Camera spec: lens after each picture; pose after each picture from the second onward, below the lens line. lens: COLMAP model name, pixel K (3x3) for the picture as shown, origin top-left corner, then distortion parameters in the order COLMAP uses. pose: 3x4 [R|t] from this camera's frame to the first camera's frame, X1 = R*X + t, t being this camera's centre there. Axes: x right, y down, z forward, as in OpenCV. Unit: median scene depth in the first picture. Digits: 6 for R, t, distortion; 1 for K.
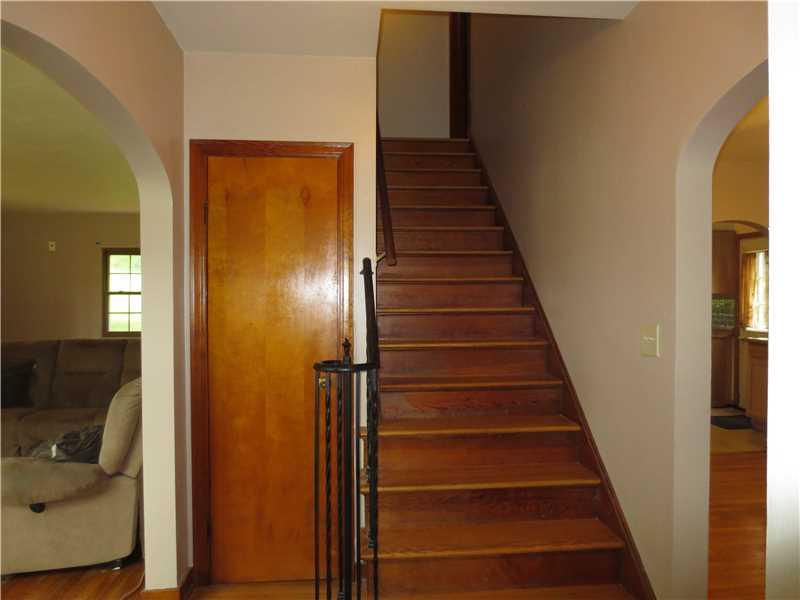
lens RADIAL K [[566.4, 0, 400.0], [0, 566.4, 300.0], [0, 0, 1]] dist [-0.031363, 0.002663]
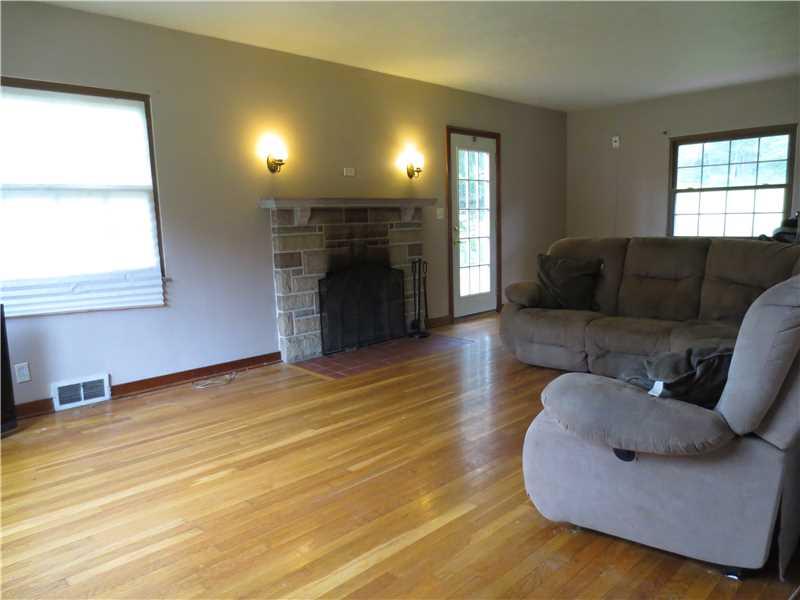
lens RADIAL K [[566.4, 0, 400.0], [0, 566.4, 300.0], [0, 0, 1]] dist [-0.031363, 0.002663]
pose [[0.625586, 0.093866, -0.774488, -0.161476], [0.019860, 0.990498, 0.136088, 0.044044], [0.779903, -0.100516, 0.617777, 0.197267]]
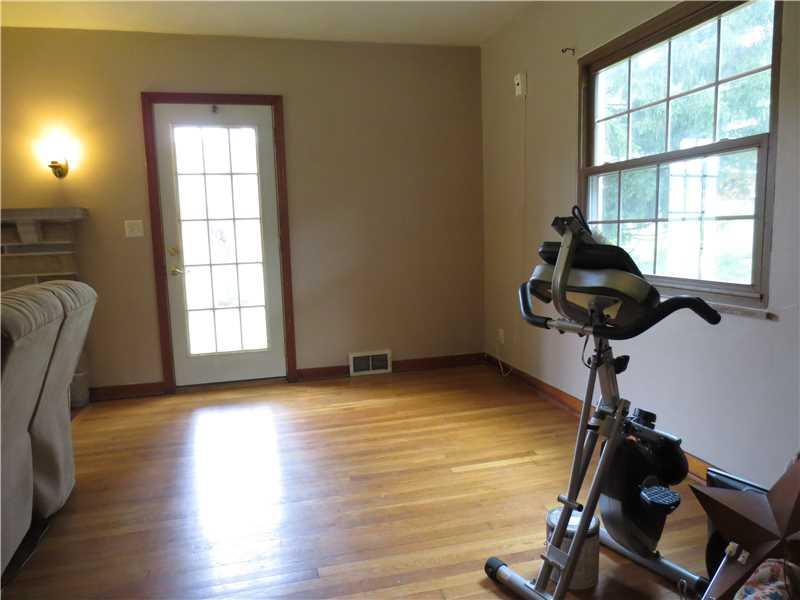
lens RADIAL K [[531.2, 0, 400.0], [0, 531.2, 300.0], [0, 0, 1]] dist [-0.029705, -0.000058]
pose [[0.162059, 0.129892, -0.978195, -0.264895], [0.023383, 0.990515, 0.135401, 0.035732], [0.986504, -0.044816, 0.157484, 1.280305]]
